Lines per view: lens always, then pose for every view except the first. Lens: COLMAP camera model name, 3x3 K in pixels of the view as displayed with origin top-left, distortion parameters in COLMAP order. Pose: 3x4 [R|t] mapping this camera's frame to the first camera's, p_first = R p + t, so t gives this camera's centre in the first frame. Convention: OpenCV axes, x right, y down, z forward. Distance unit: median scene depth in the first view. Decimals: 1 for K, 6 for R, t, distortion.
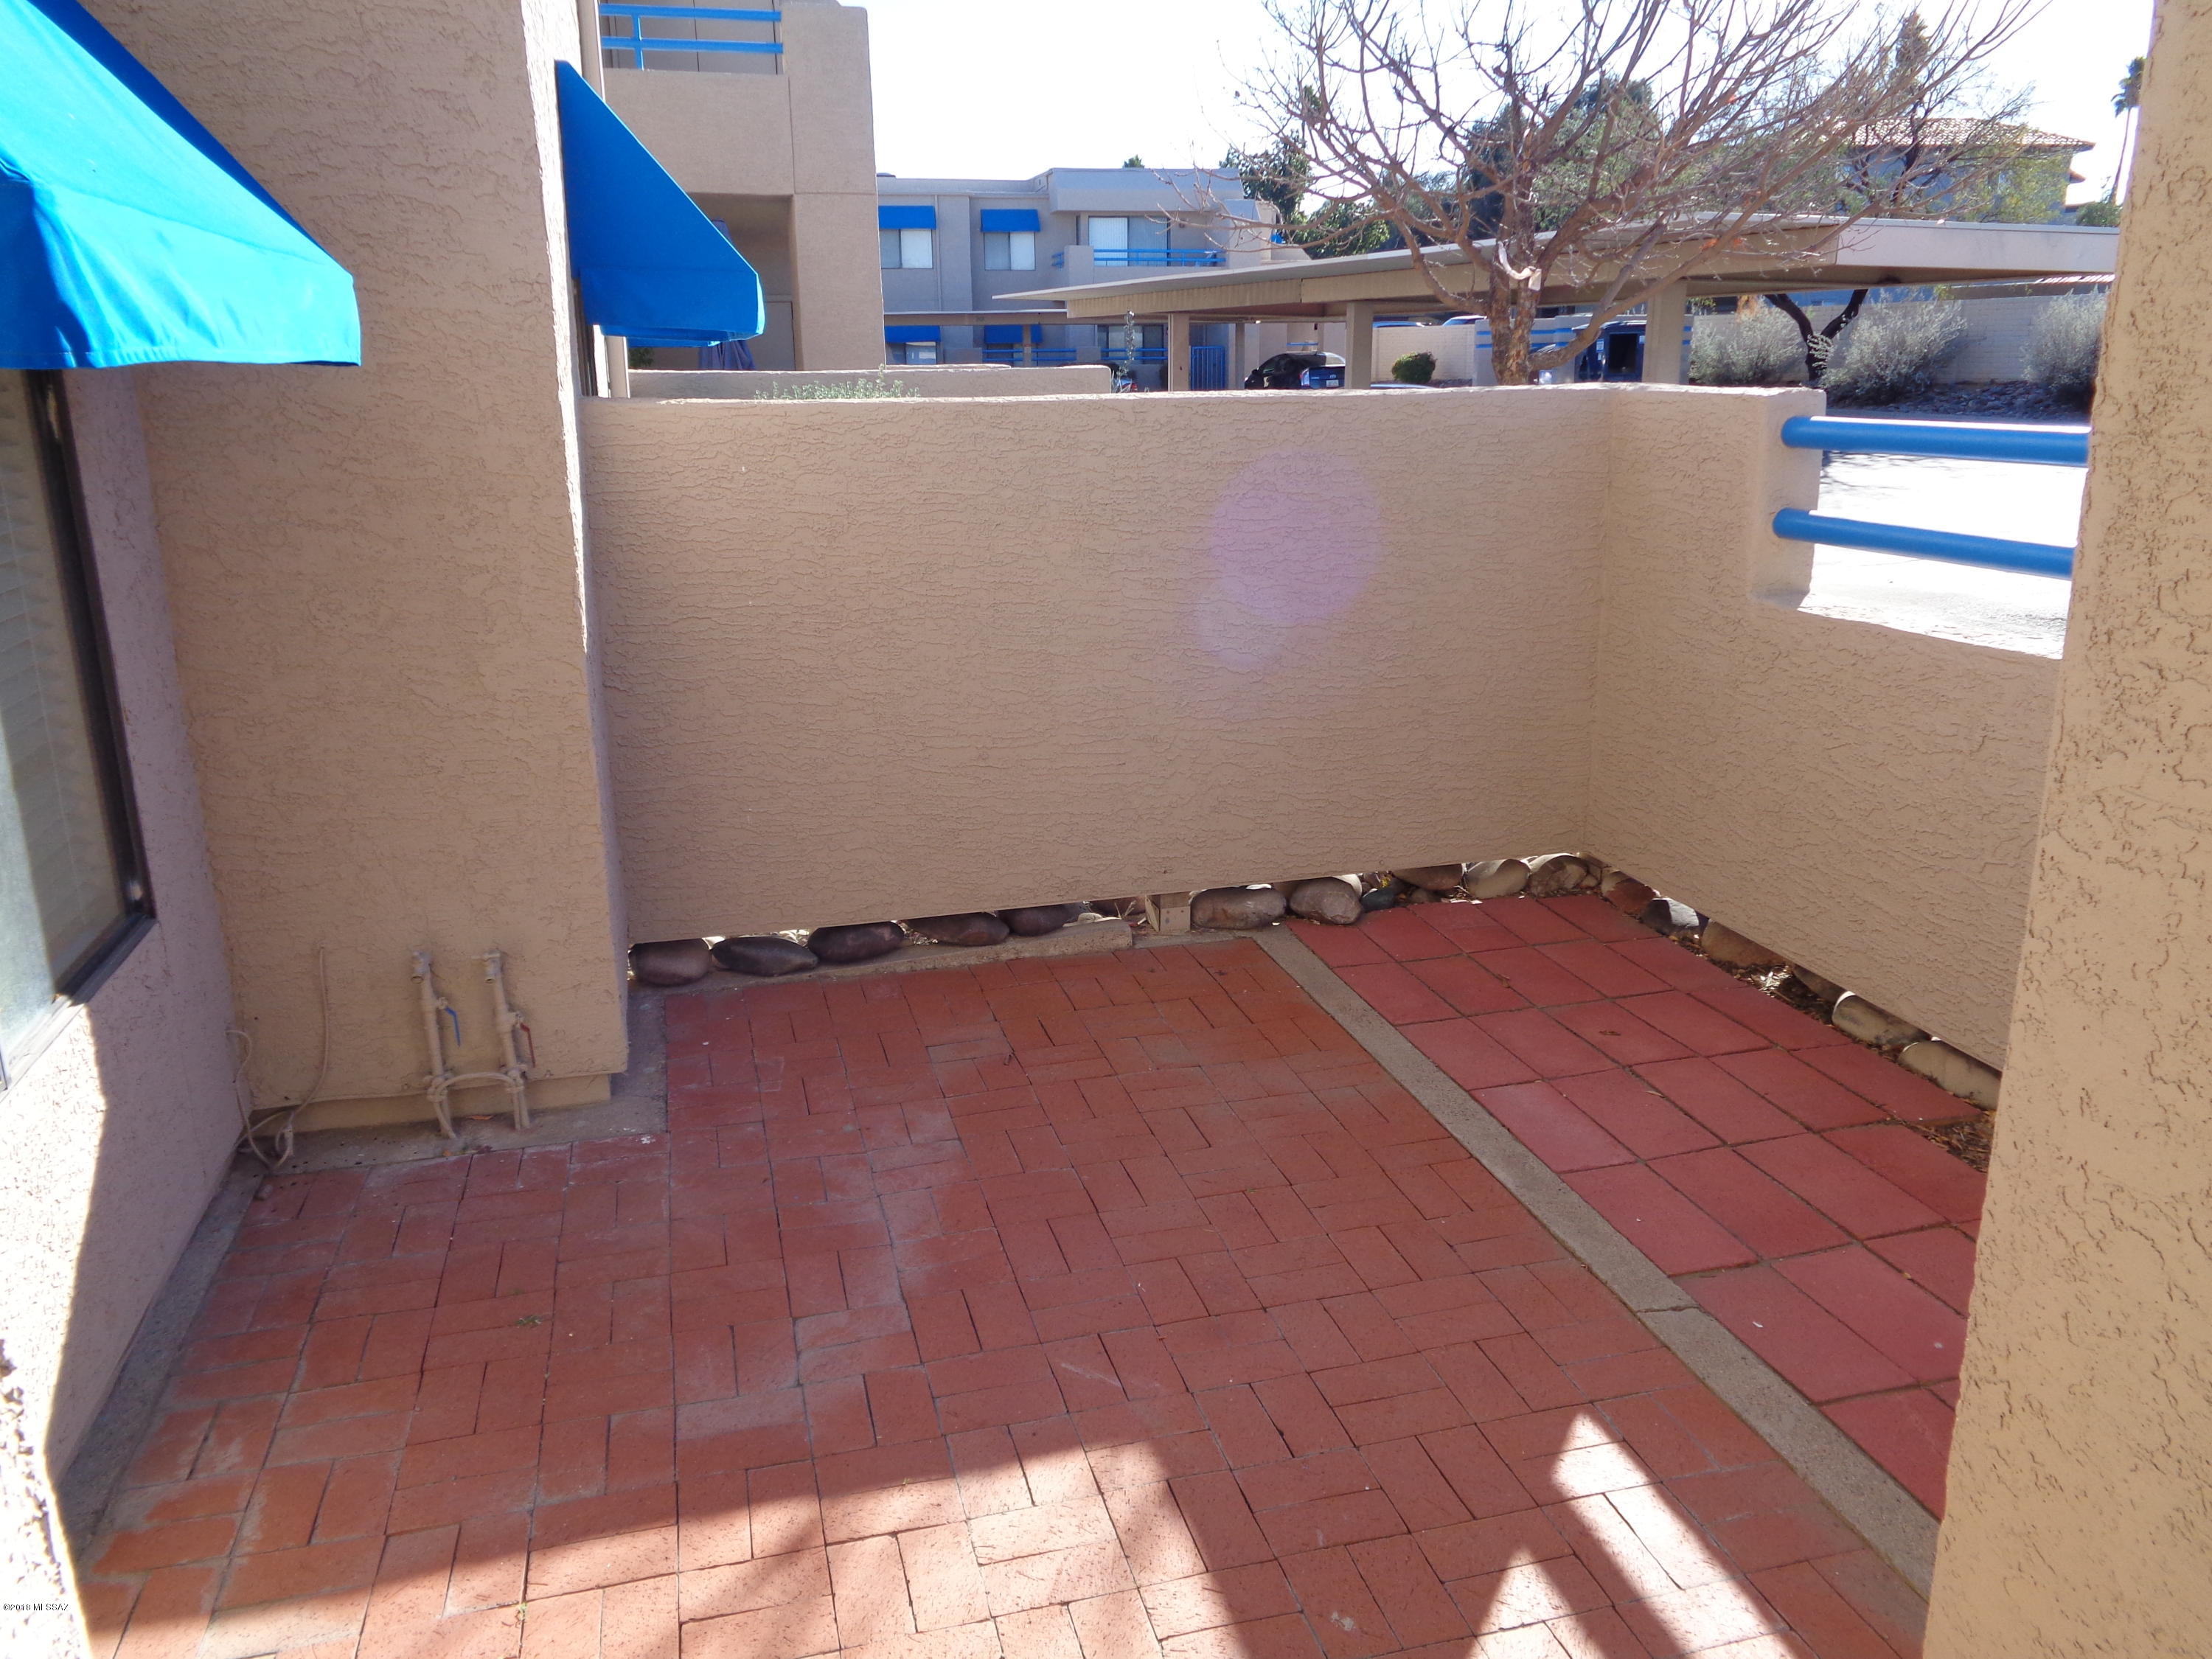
lens RADIAL K [[1644.7, 0, 1109.3], [0, 1644.7, 817.2], [0, 0, 1]] dist [-0.000699, 0.003189]
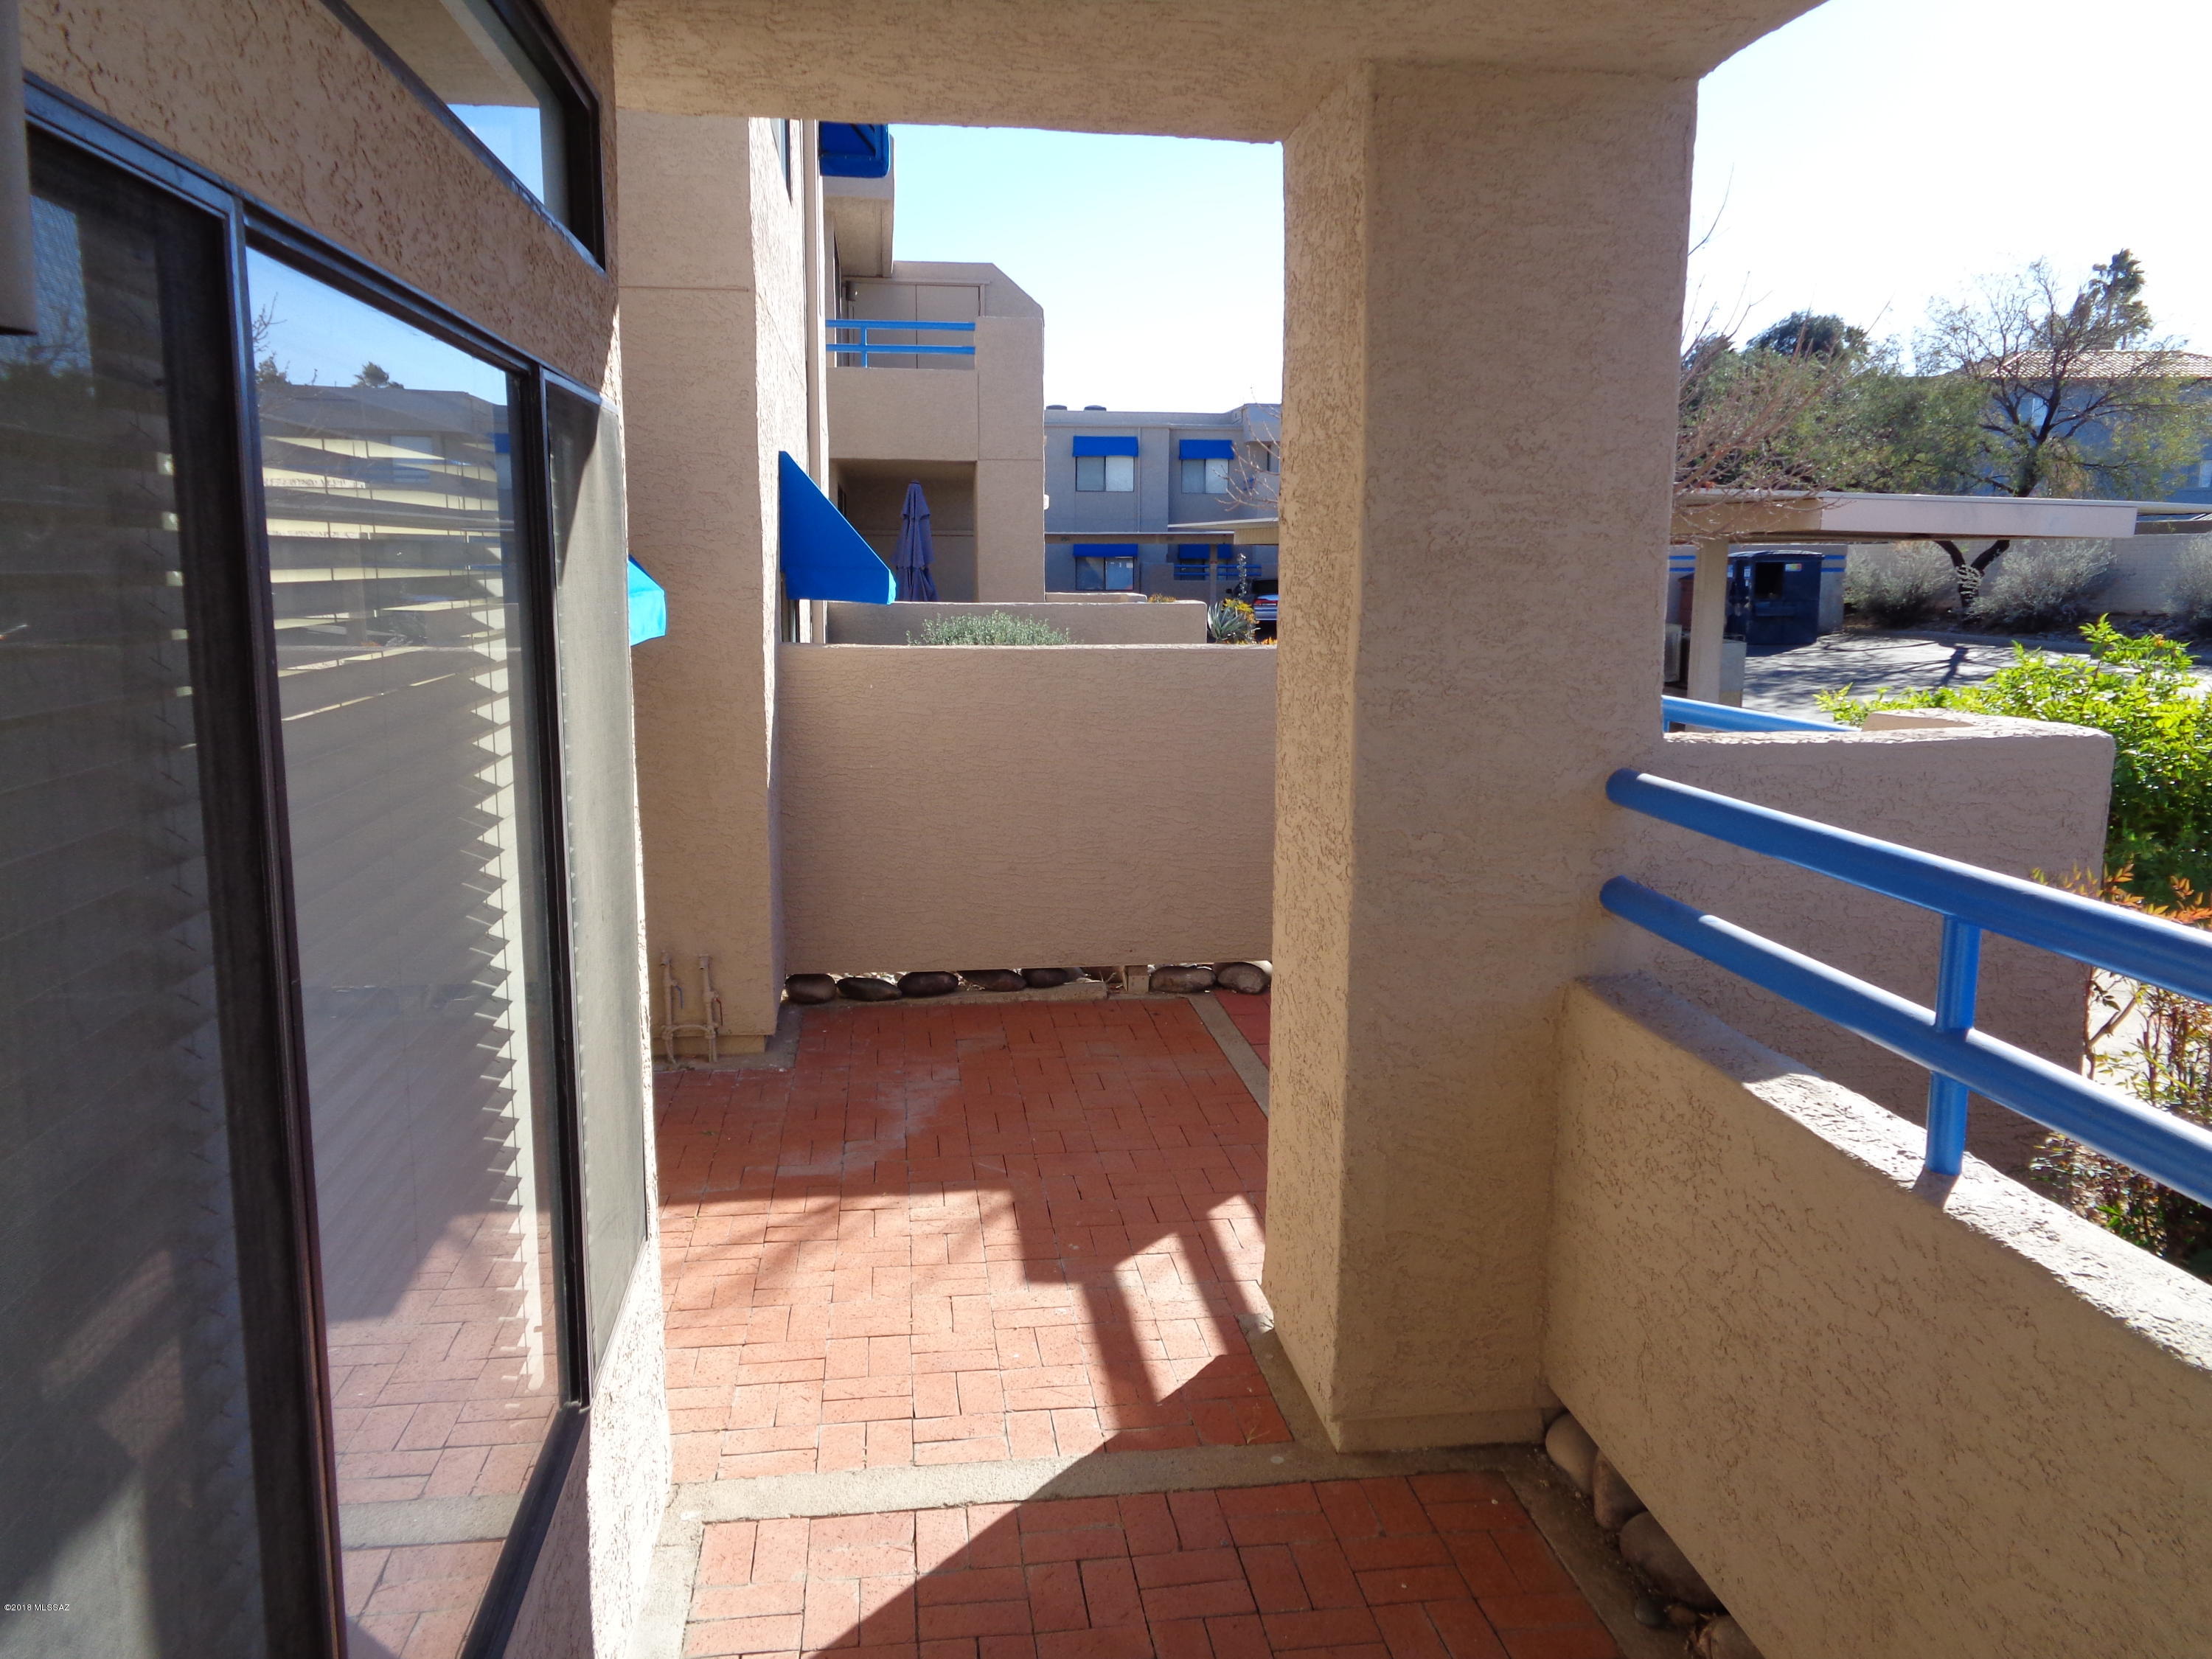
lens RADIAL K [[1644.7, 0, 1109.3], [0, 1644.7, 817.2], [0, 0, 1]] dist [-0.000699, 0.003189]
pose [[0.991565, 0.034621, -0.124897, 0.211970], [-0.049254, 0.992022, -0.116043, 0.093468], [0.119883, 0.121216, 0.985360, -0.550808]]
